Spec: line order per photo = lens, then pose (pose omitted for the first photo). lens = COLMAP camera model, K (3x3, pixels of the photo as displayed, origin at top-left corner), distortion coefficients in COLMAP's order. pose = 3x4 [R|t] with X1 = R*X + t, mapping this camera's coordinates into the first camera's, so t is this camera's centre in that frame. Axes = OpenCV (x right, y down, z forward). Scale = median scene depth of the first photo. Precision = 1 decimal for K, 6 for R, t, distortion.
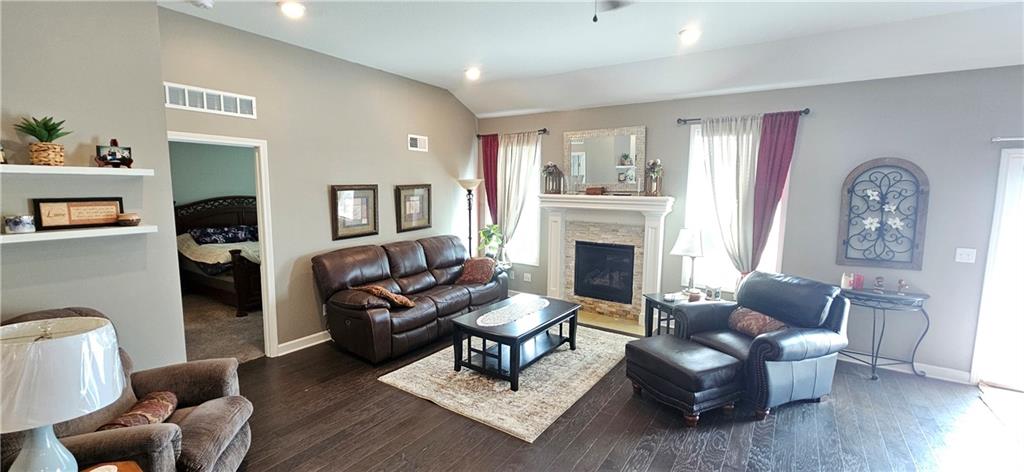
lens RADIAL K [[419.1, 0, 512.0], [0, 419.1, 236.0], [0, 0, 1]] dist [-0.001403, -0.000119]
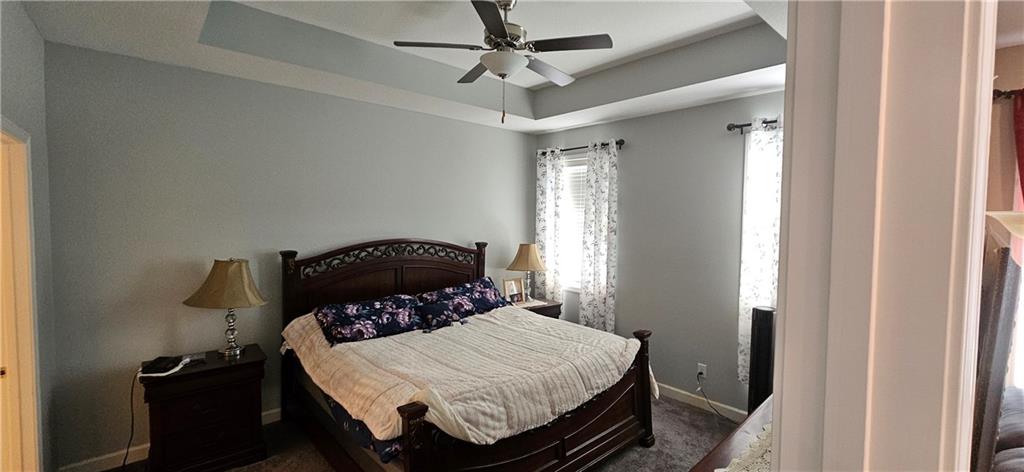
lens RADIAL K [[419.1, 0, 512.0], [0, 419.1, 236.0], [0, 0, 1]] dist [-0.001403, -0.000119]
pose [[0.969325, 0.011084, -0.245531, -0.404215], [-0.028211, 0.997398, -0.066347, -0.074156], [0.244157, 0.071239, 0.967116, 0.544423]]
